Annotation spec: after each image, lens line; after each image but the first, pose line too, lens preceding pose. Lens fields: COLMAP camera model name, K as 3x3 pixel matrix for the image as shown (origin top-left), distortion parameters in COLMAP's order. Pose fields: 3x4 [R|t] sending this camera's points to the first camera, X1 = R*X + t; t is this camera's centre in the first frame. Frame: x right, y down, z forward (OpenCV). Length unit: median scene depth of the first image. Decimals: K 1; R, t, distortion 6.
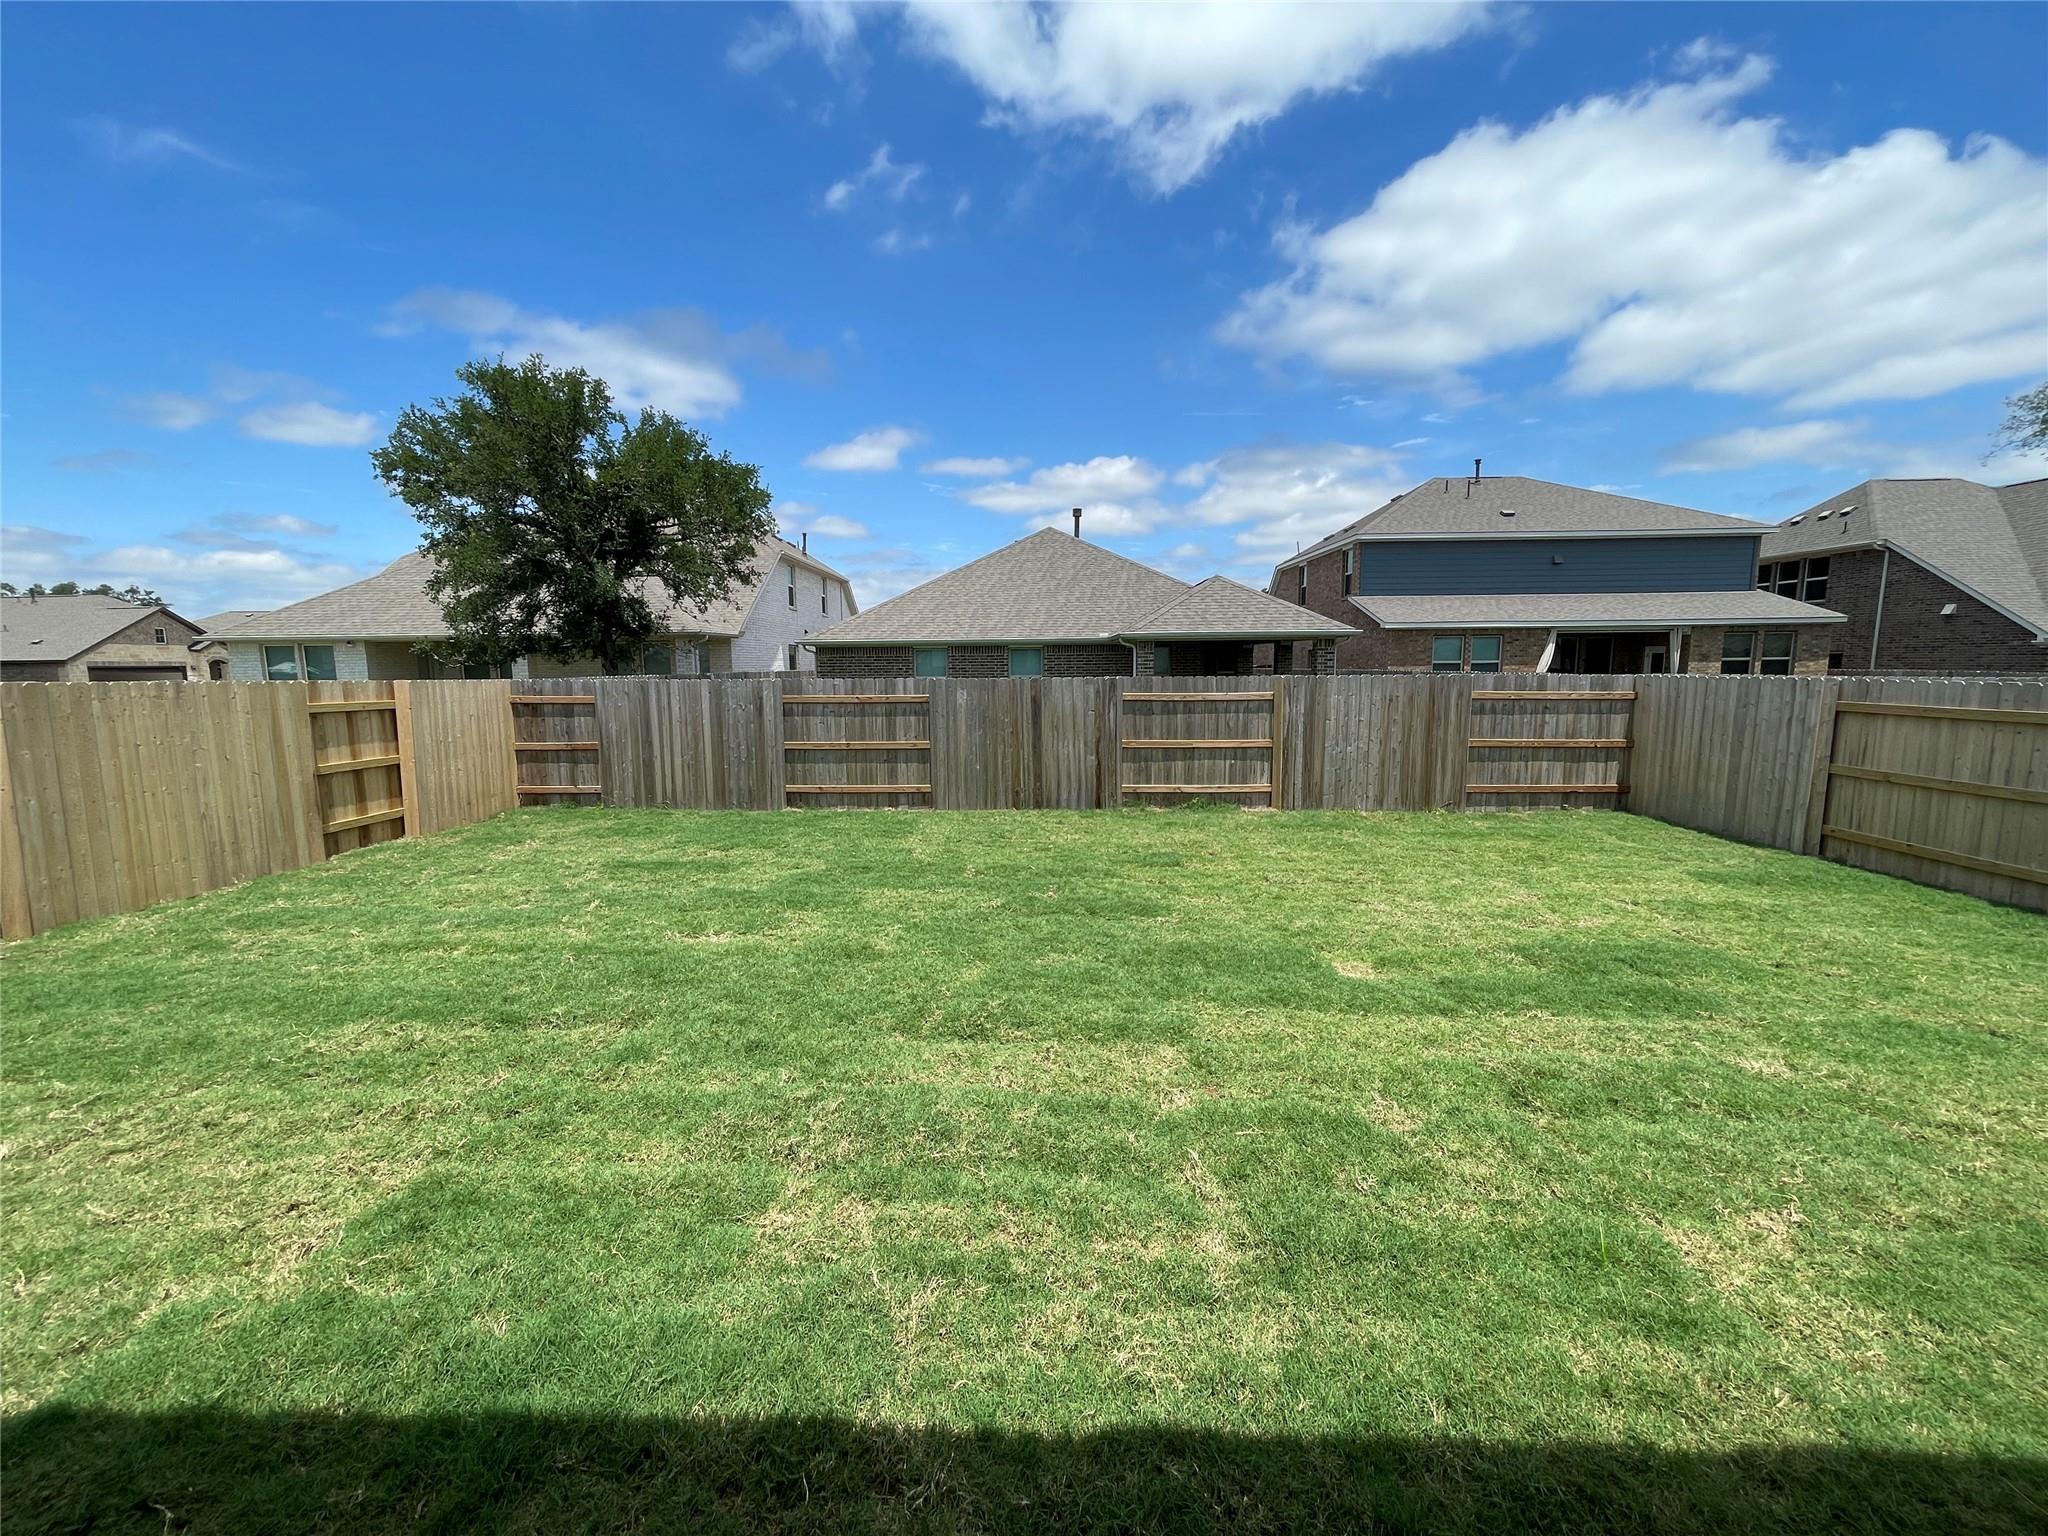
lens RADIAL K [[821.8, 0, 1024.0], [0, 821.8, 768.0], [0, 0, 1]] dist [0.000268, -0.000085]
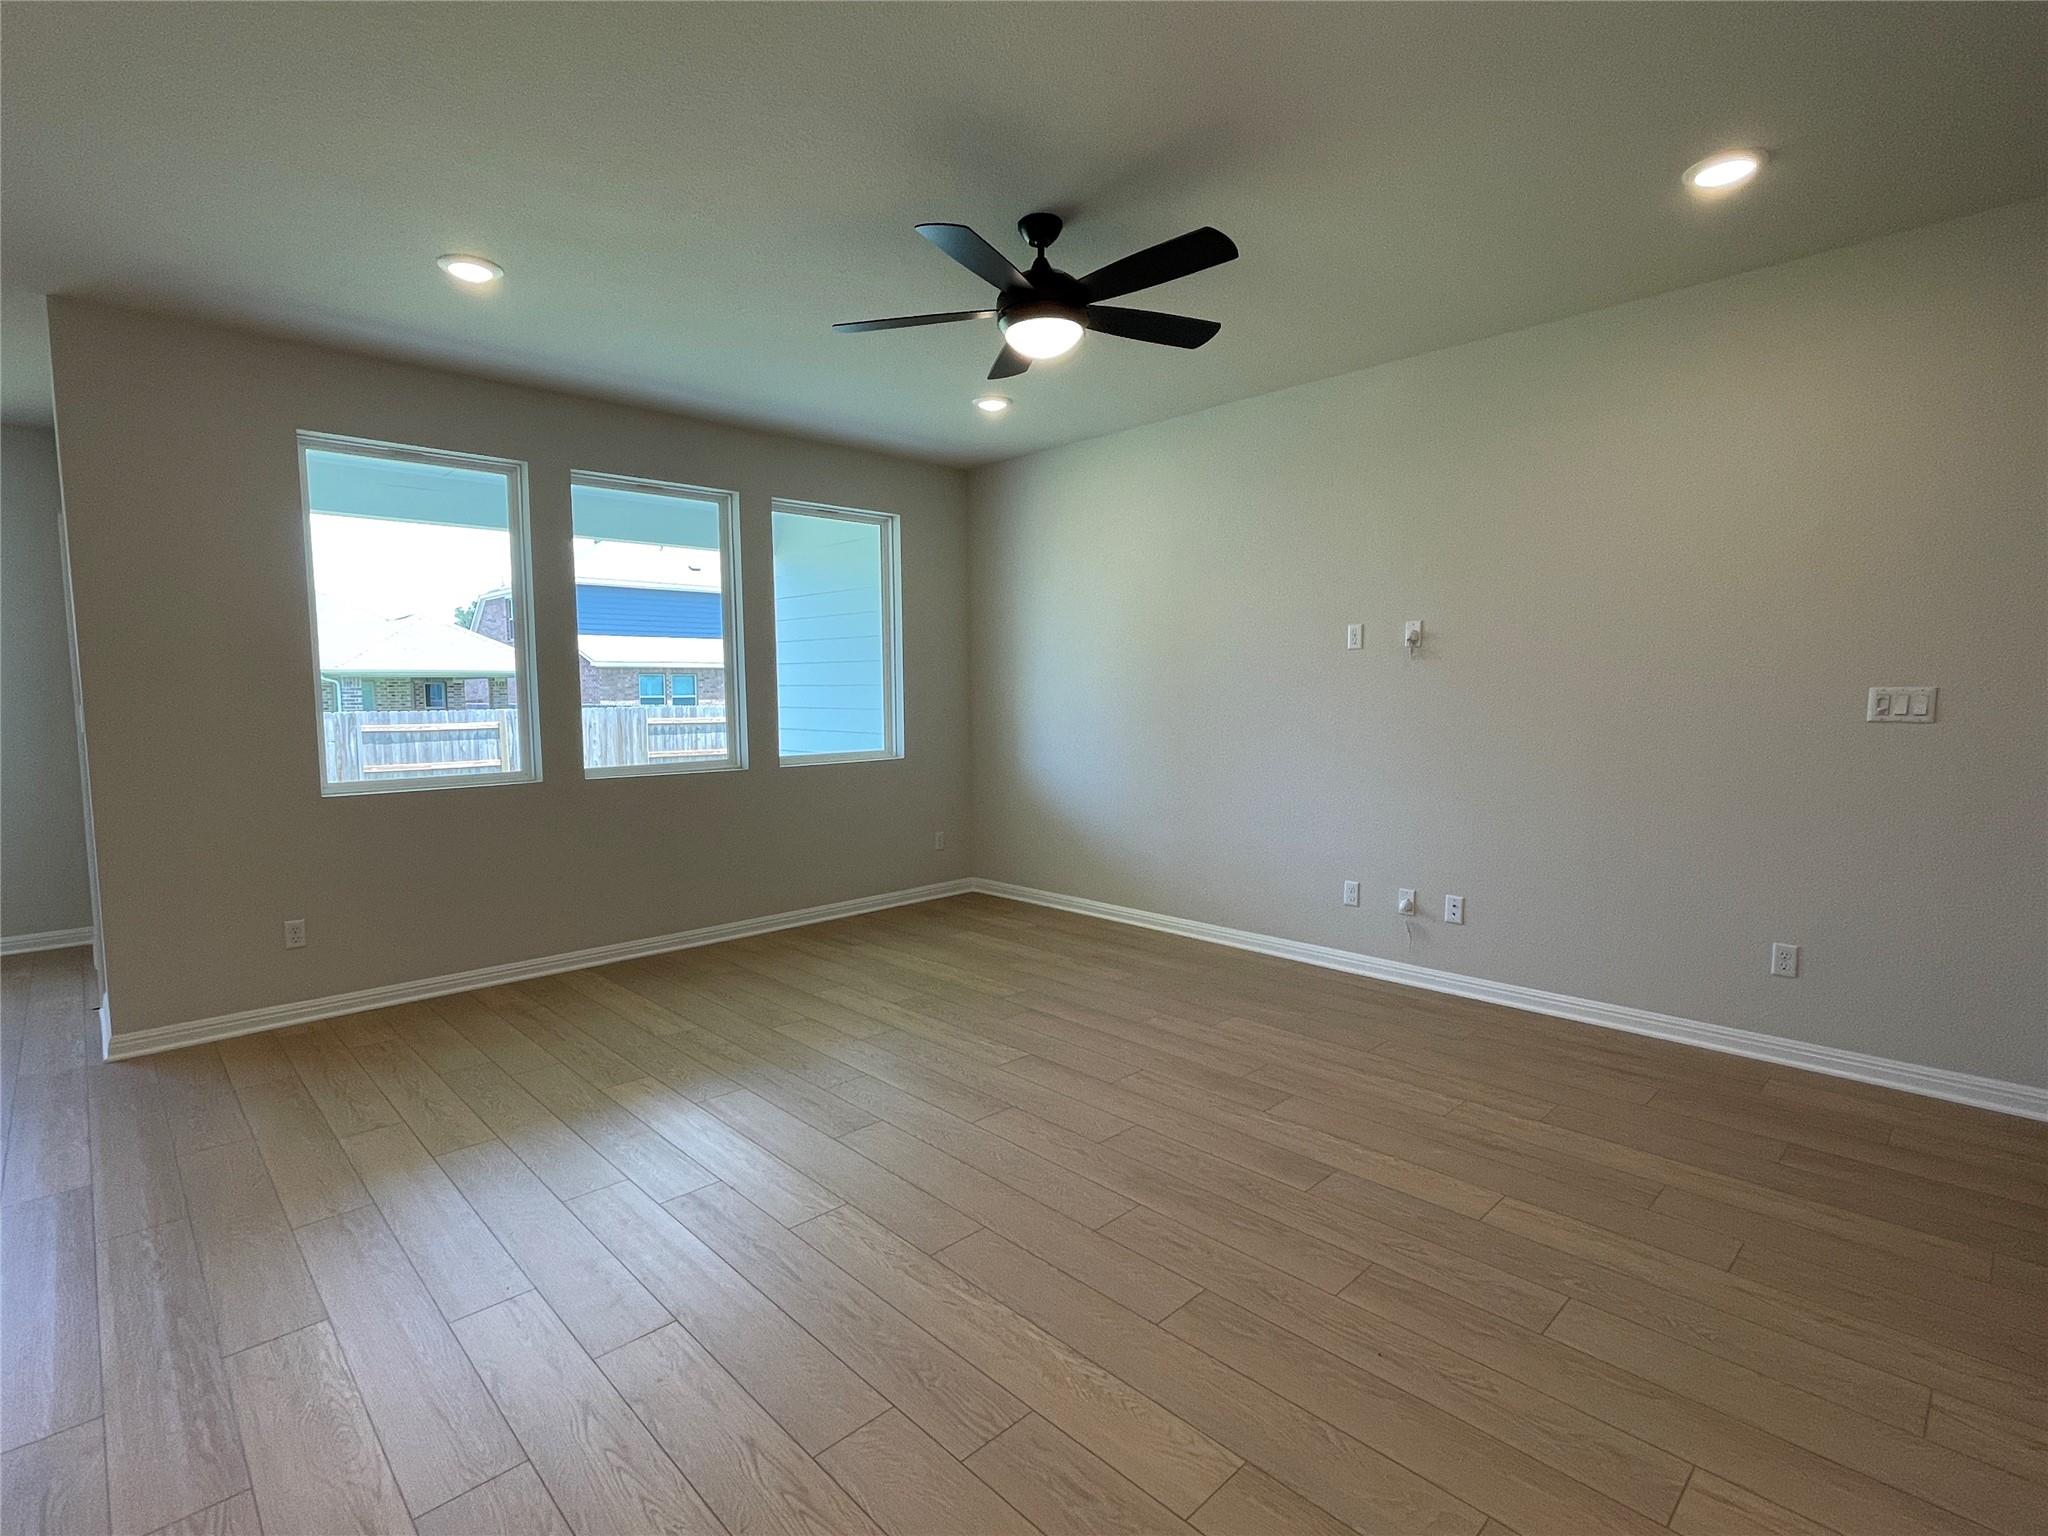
lens RADIAL K [[966.2, 0, 1021.1], [0, 966.2, 788.7], [0, 0, 1]] dist [-0.014482, 0.000759]
pose [[0.692305, -0.070154, 0.718186, -0.217026], [0.092281, 0.995698, 0.008306, 0.073517], [-0.715680, 0.060524, 0.695801, -0.622455]]
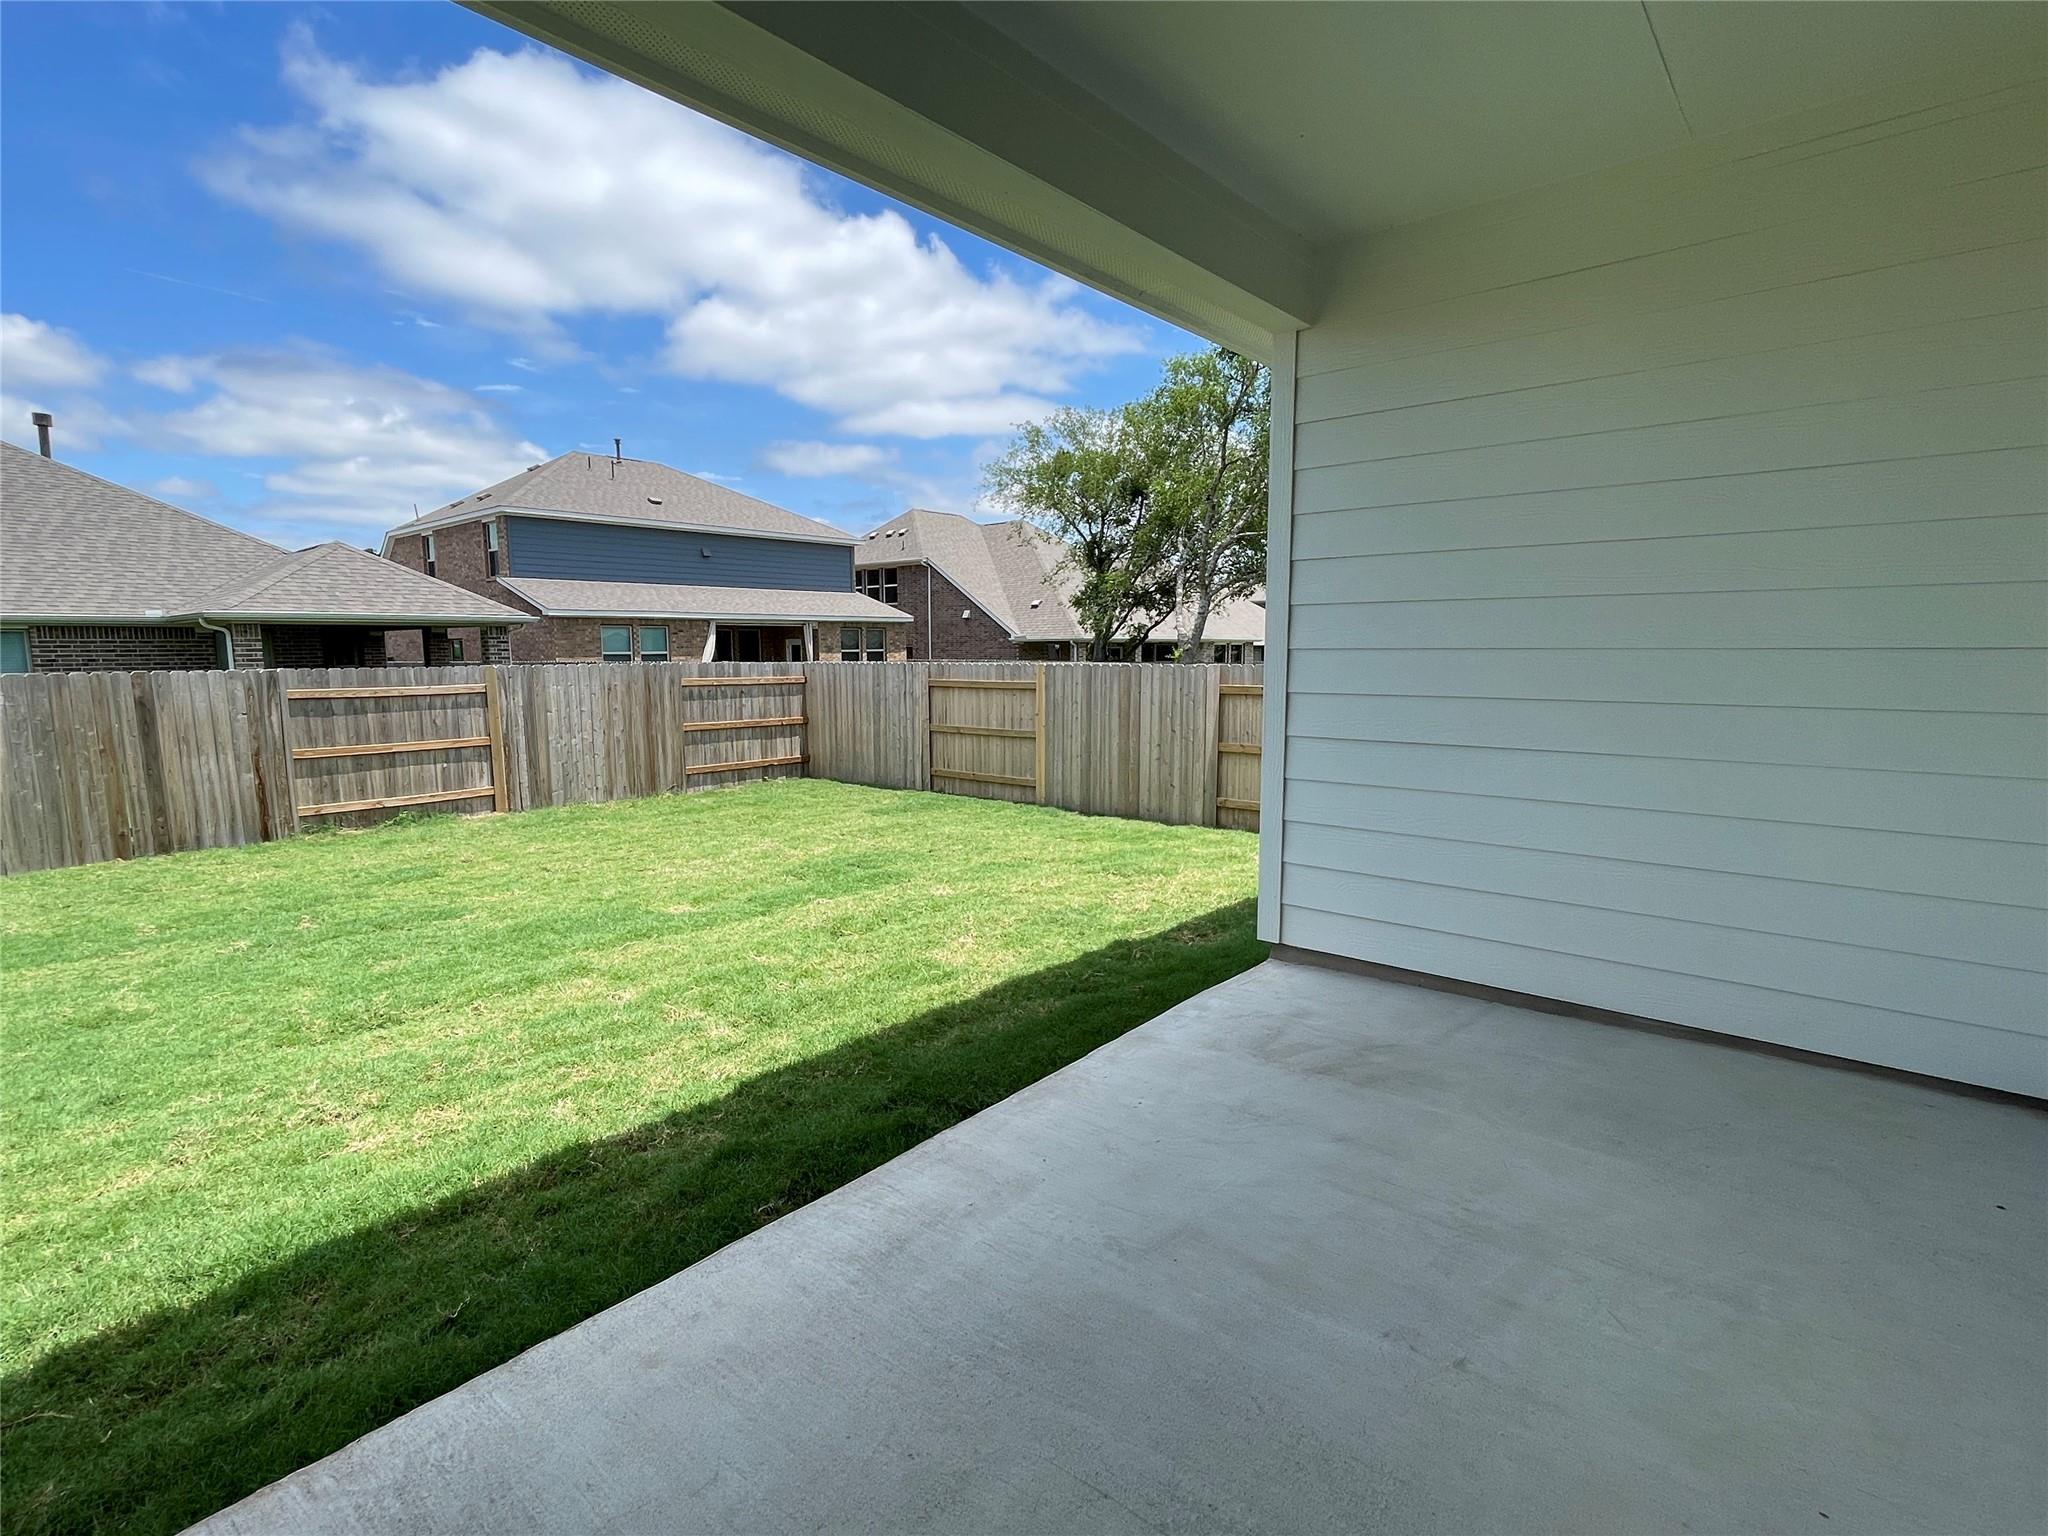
lens RADIAL K [[966.2, 0, 1021.1], [0, 966.2, 788.7], [0, 0, 1]] dist [-0.014482, 0.000759]
pose [[0.624240, -0.107339, 0.773823, -0.158747], [0.099994, 0.993347, 0.057125, 0.020470], [-0.774807, 0.041718, 0.630820, -0.117908]]
